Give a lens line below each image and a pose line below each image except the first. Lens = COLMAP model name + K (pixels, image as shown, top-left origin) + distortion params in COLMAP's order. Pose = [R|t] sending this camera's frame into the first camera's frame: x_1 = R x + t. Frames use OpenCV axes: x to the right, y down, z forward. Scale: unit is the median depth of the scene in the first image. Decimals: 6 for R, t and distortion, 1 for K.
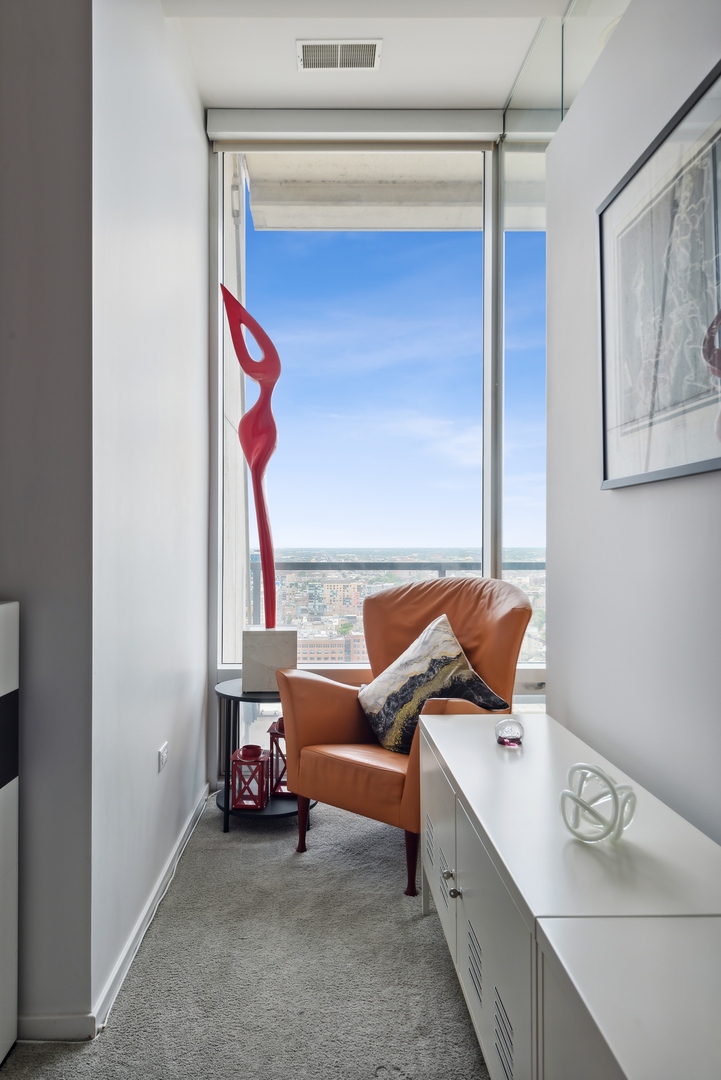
lens RADIAL K [[716.2, 0, 360.5], [0, 716.2, 540.0], [0, 0, 1]] dist [0.003369, 0.001700]
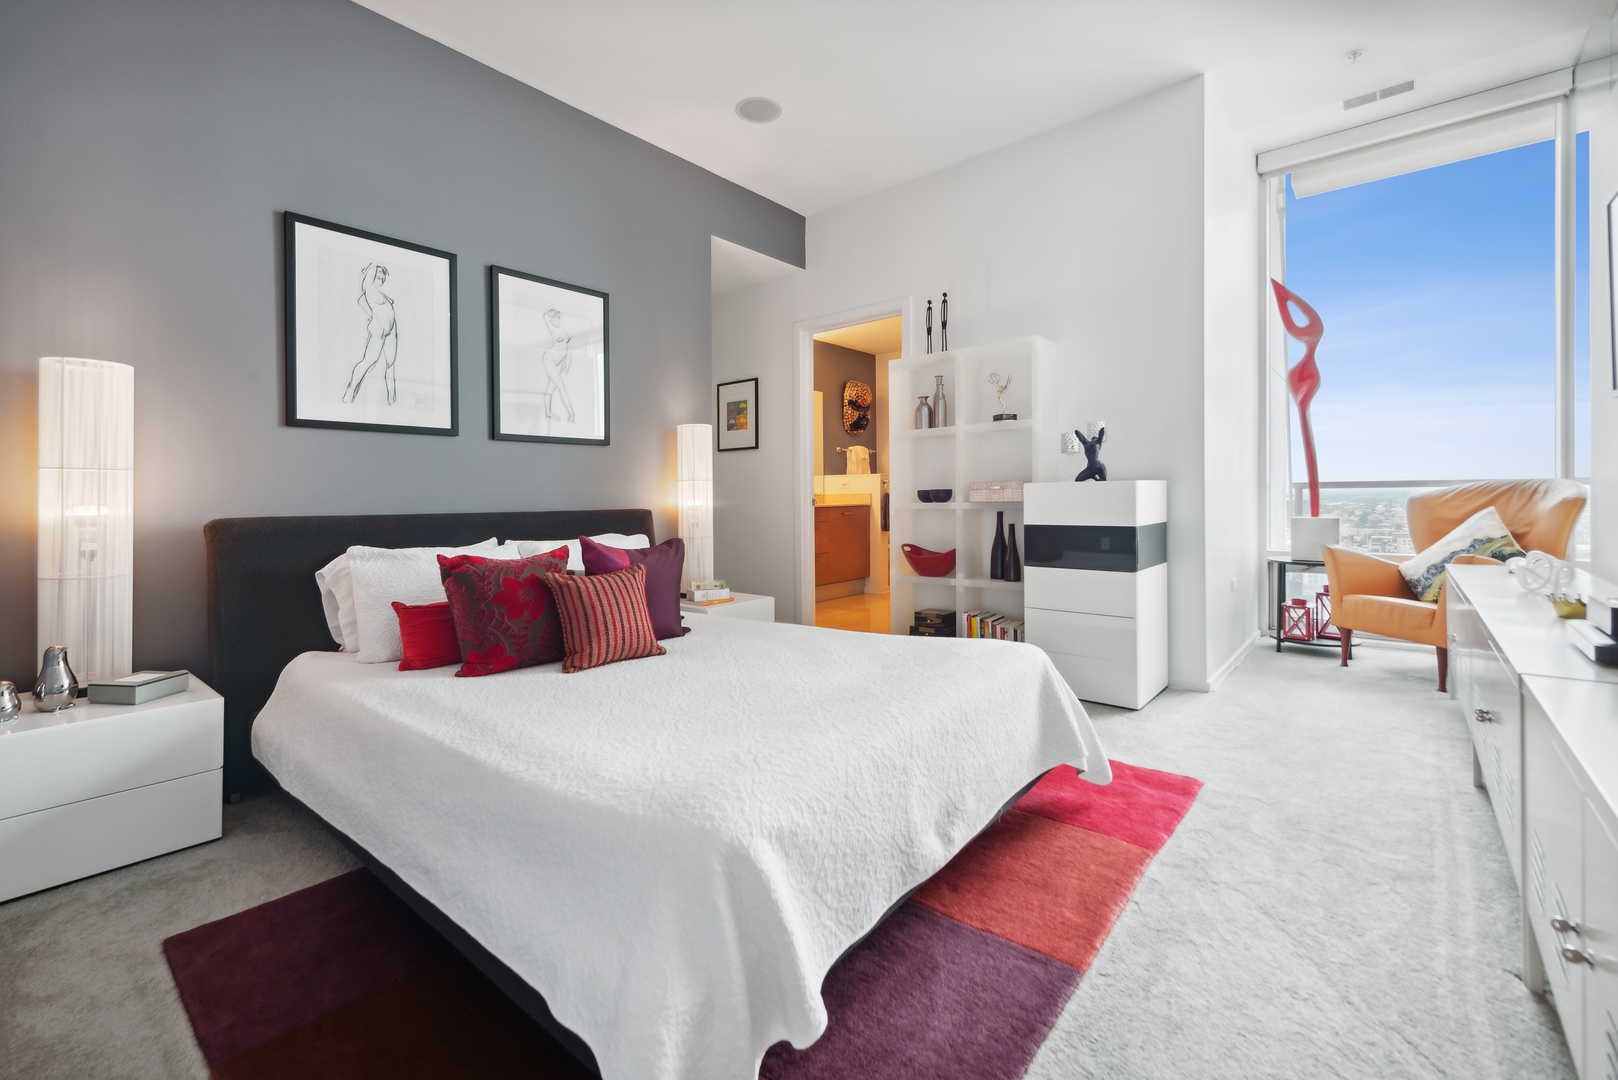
lens RADIAL K [[698.5, 0, 780.2], [0, 698.5, 499.0], [0, 0, 1]] dist [0.009756, -0.000331]
pose [[0.716529, -0.003044, -0.697550, 0.086312], [0.014956, 0.999828, 0.011000, 0.059234], [0.697397, -0.018314, 0.716451, -0.746567]]
